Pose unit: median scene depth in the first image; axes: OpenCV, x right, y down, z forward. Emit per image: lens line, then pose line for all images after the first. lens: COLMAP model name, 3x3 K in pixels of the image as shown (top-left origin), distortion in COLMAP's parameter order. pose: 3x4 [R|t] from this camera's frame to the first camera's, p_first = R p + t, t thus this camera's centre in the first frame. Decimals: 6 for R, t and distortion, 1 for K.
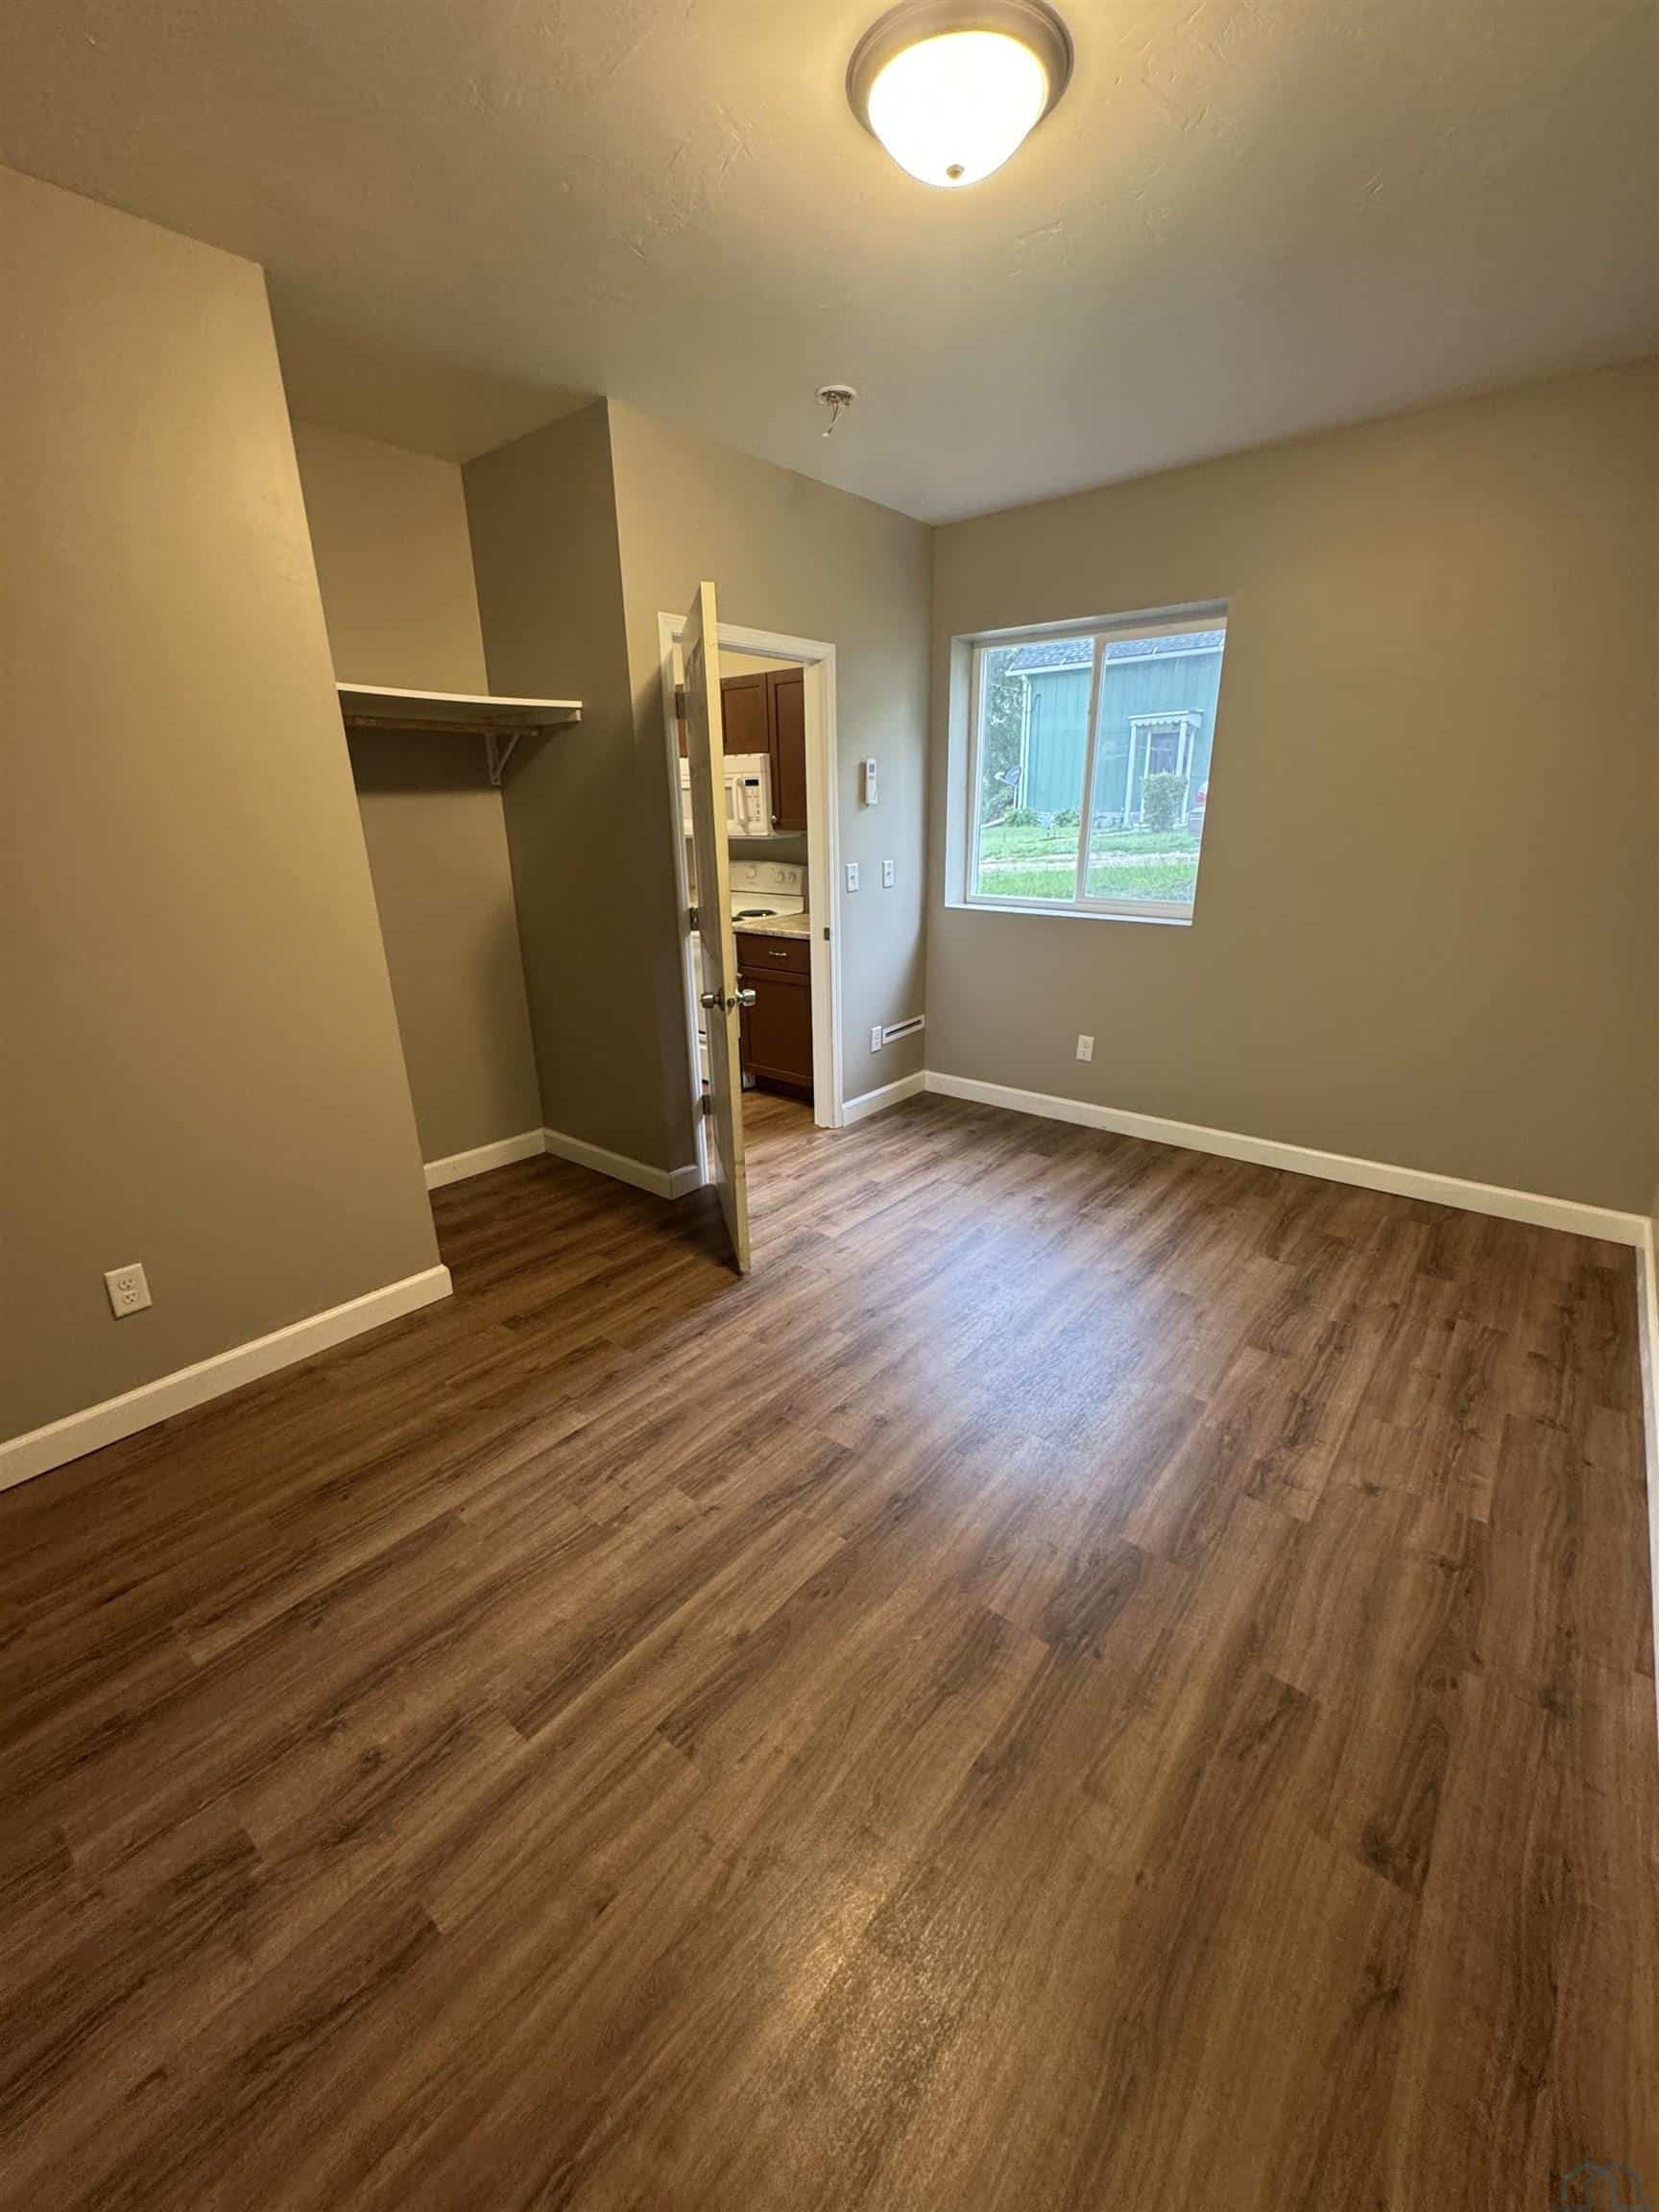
lens RADIAL K [[916.4, 0, 829.5], [0, 916.4, 1106.0], [0, 0, 1]] dist [-0.001100, 0.000140]
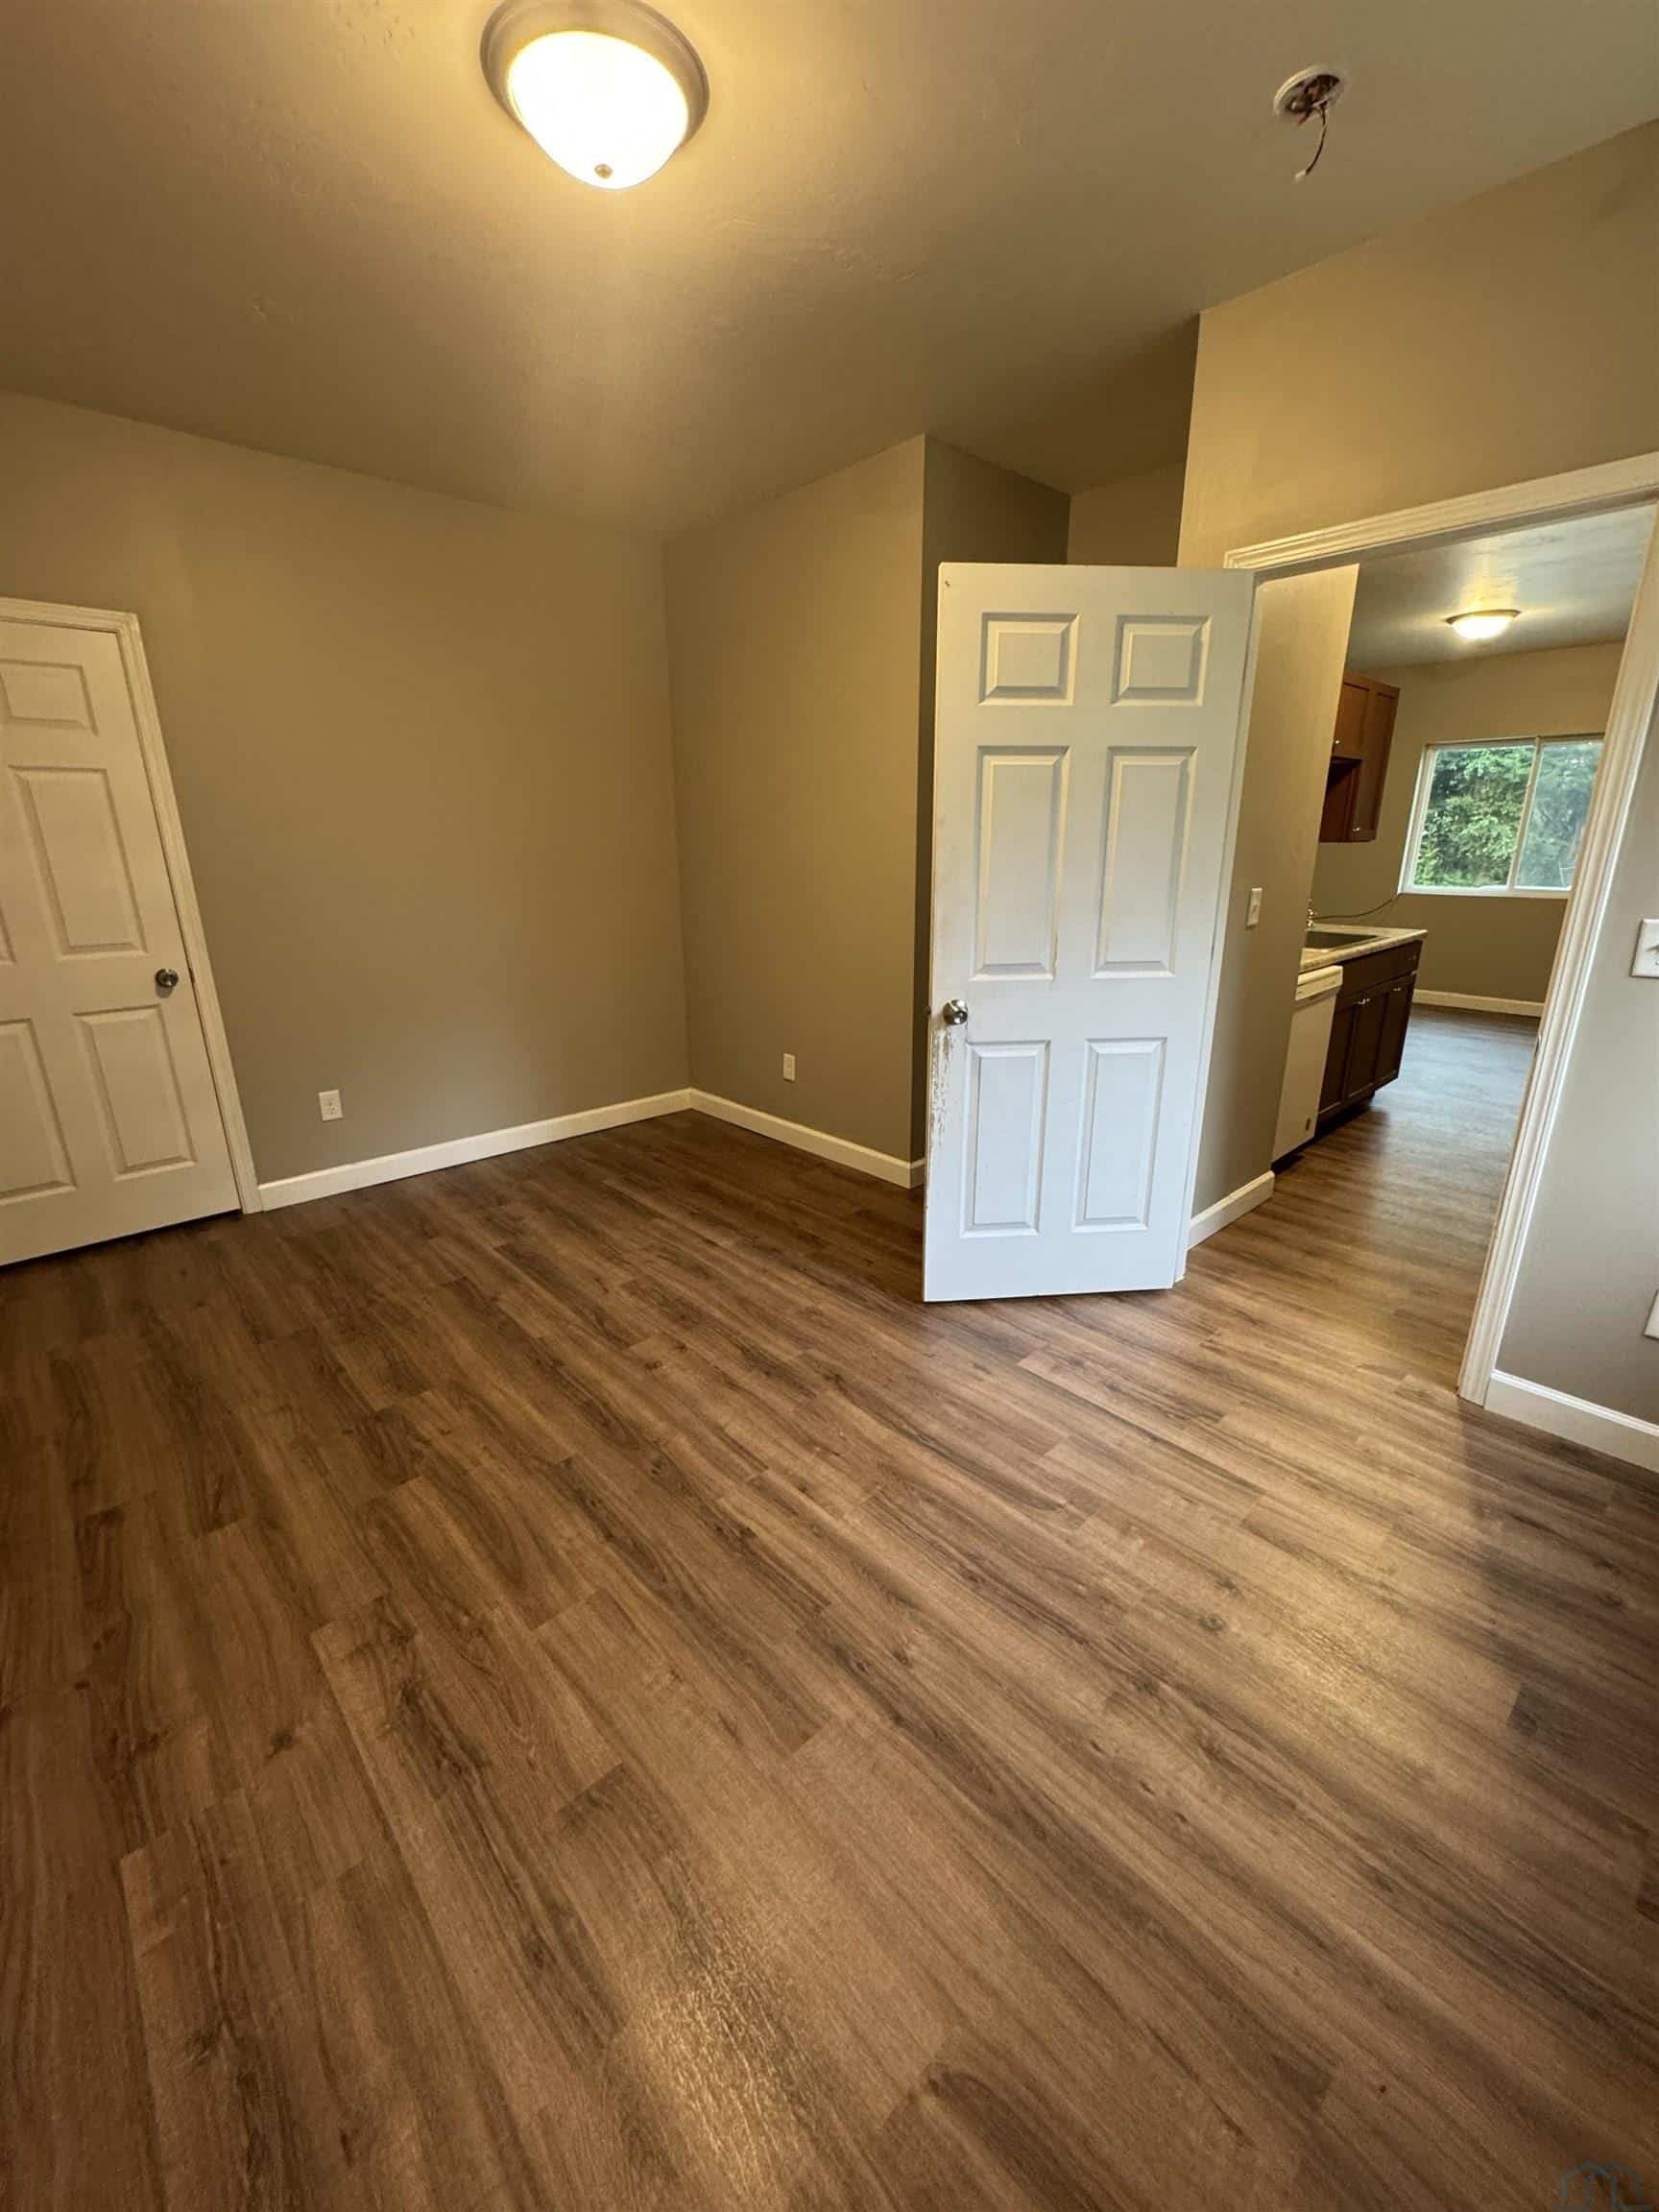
lens RADIAL K [[871.2, 0, 829.5], [0, 871.2, 1106.0], [0, 0, 1]] dist [0.001684, 0.000245]
pose [[-0.137890, 0.309821, -0.940743, 0.917526], [-0.303801, 0.890801, 0.337903, -0.354914], [0.942704, 0.332392, -0.028709, 1.126901]]
